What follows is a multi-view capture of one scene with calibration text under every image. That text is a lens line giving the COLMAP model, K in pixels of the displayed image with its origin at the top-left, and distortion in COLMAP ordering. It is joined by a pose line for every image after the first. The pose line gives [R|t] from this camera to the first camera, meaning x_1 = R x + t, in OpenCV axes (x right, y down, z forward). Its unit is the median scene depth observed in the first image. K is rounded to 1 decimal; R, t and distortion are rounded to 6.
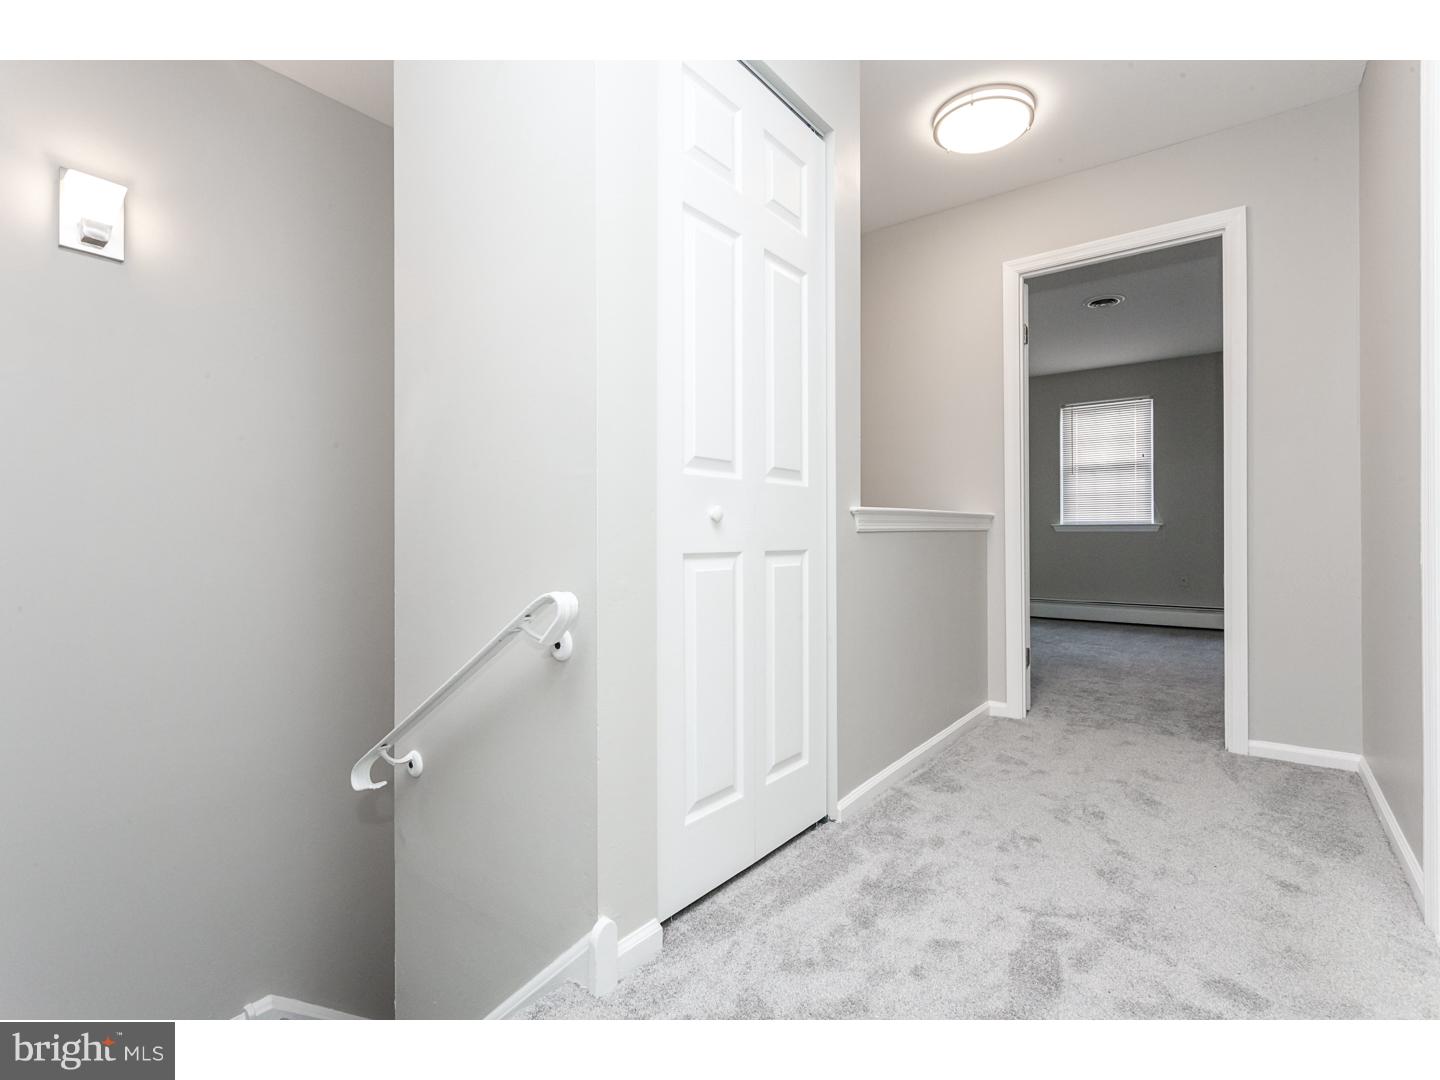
lens RADIAL K [[677.9, 0, 714.0], [0, 677.9, 542.2], [0, 0, 1]] dist [0.001737, 0.000712]
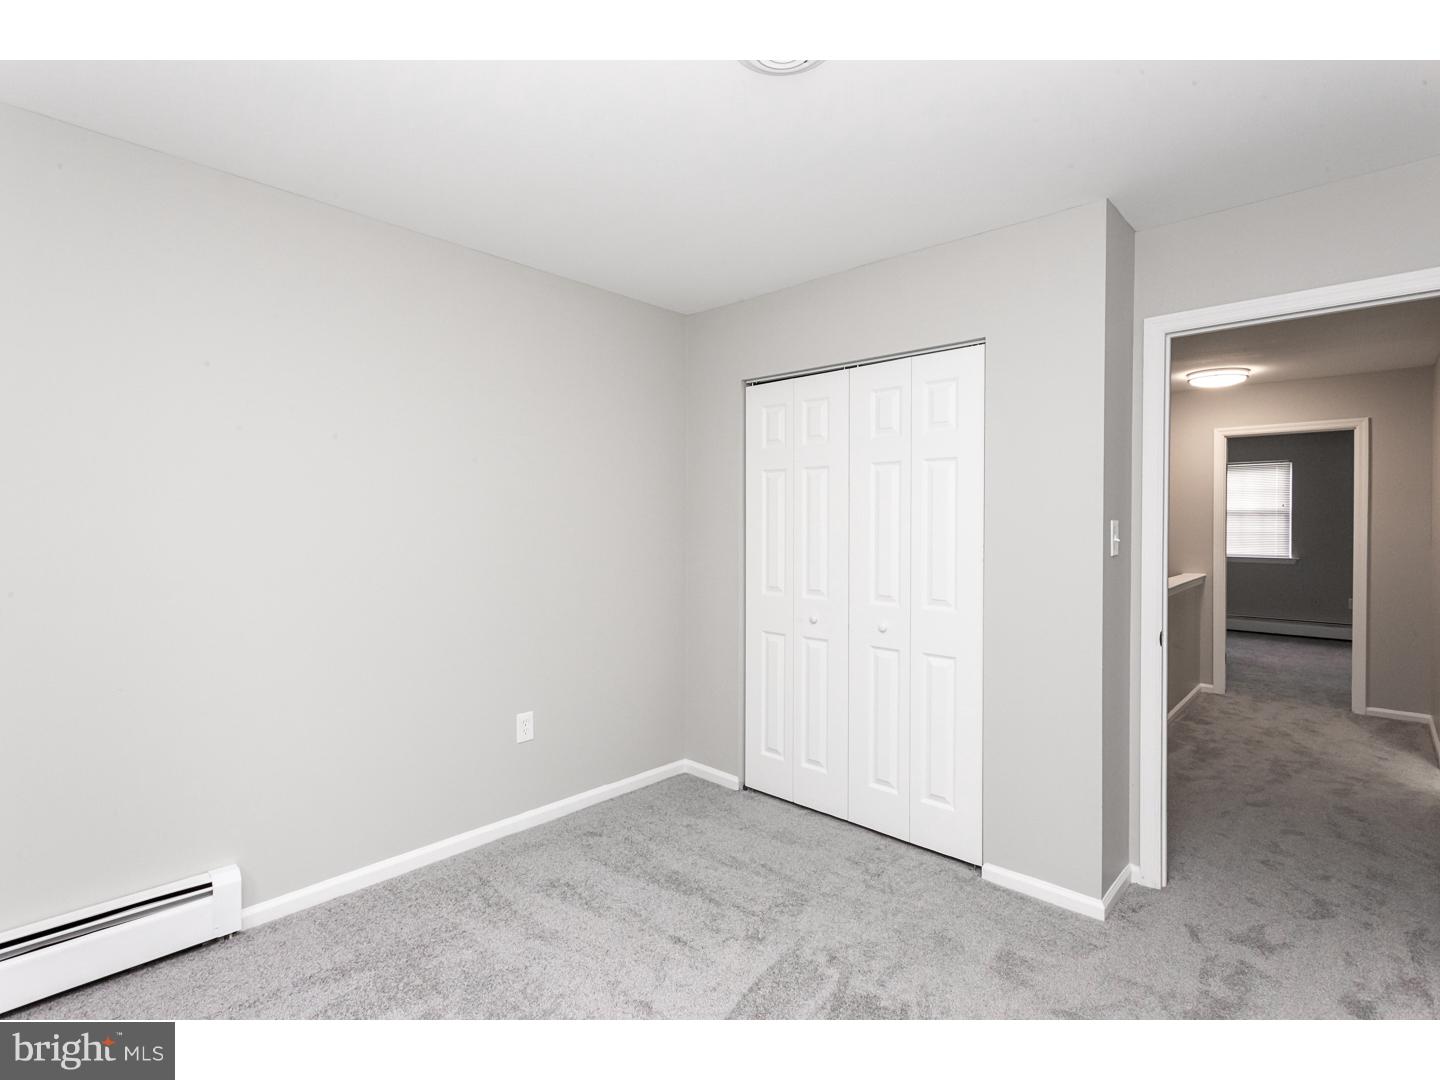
lens RADIAL K [[674.0, 0, 720.0], [0, 674.0, 540.0], [0, 0, 1]] dist [0.000850, -0.000228]
pose [[0.994762, 0.005694, -0.102055, -0.635877], [-0.004477, 0.999916, 0.012143, -0.144734], [0.102115, -0.011623, 0.994705, -0.819352]]
